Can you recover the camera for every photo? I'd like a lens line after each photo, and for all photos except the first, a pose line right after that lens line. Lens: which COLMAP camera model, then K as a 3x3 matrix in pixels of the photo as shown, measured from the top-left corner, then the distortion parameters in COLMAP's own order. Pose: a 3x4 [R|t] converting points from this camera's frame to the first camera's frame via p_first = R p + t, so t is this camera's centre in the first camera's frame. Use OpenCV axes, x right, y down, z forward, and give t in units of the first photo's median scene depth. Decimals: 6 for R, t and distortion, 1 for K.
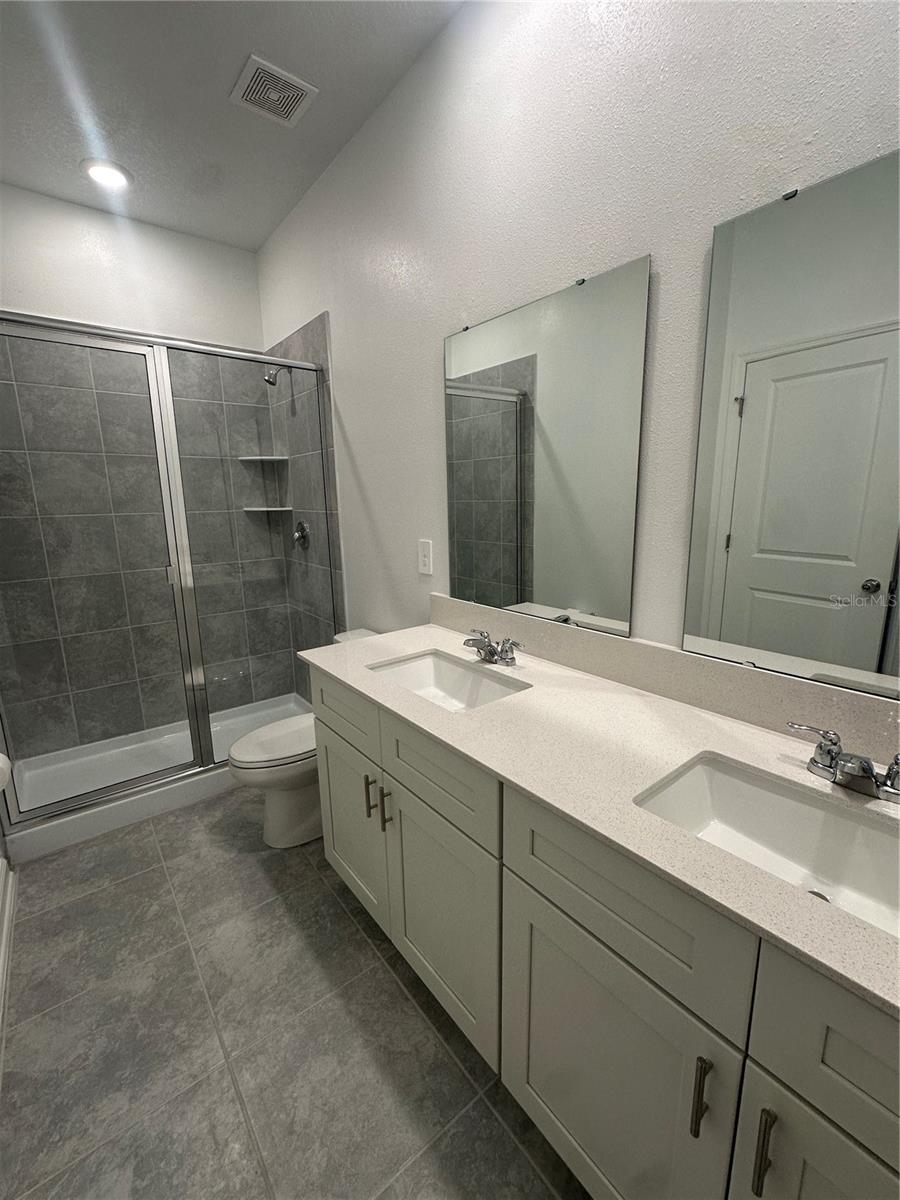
lens RADIAL K [[487.6, 0, 442.2], [0, 487.6, 610.1], [0, 0, 1]] dist [-0.000884, -0.000013]
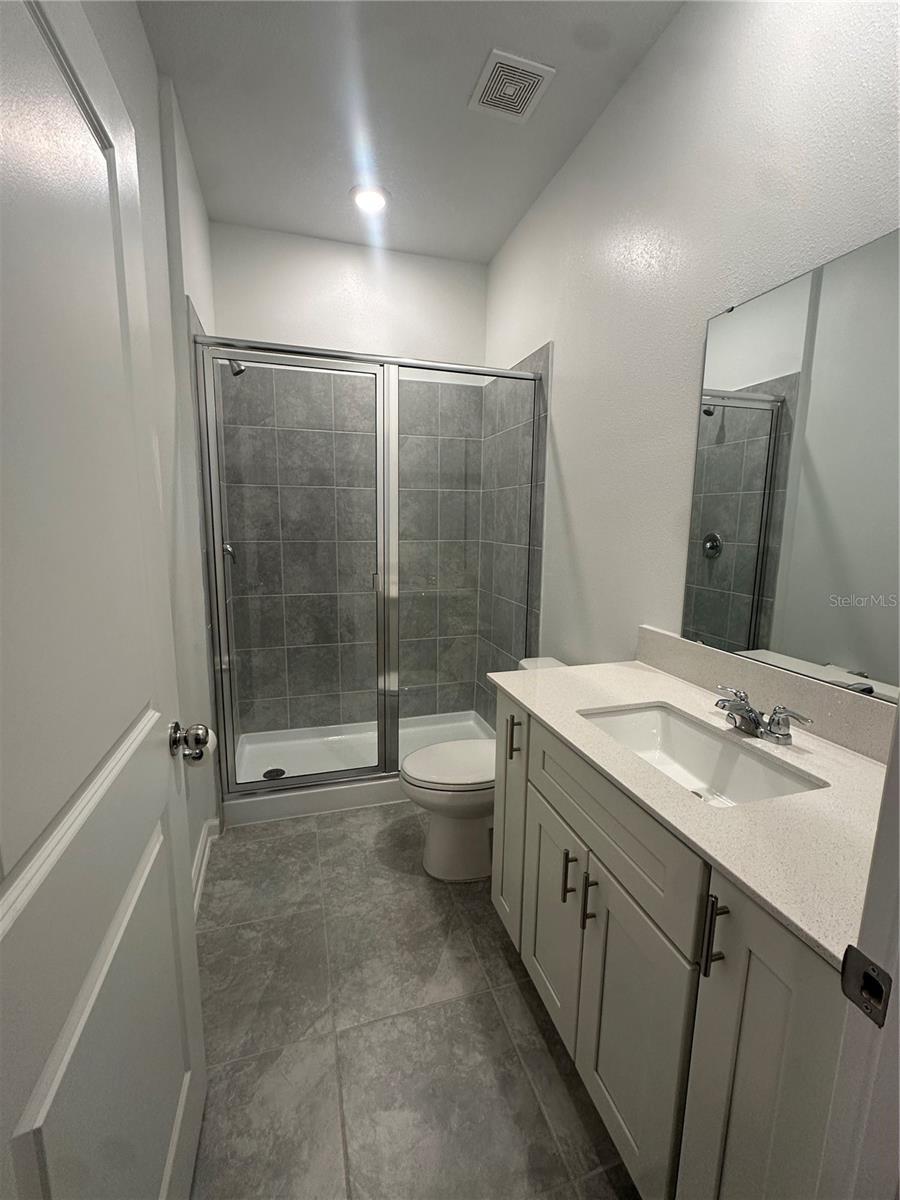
lens RADIAL K [[430.0, 0, 450.0], [0, 430.0, 600.0], [0, 0, 1]] dist [0.000892, 0.000129]
pose [[0.940454, 0.086641, -0.328694, -0.123981], [-0.107607, 0.993124, -0.046105, -0.015142], [0.322440, 0.078729, 0.943310, 0.209459]]
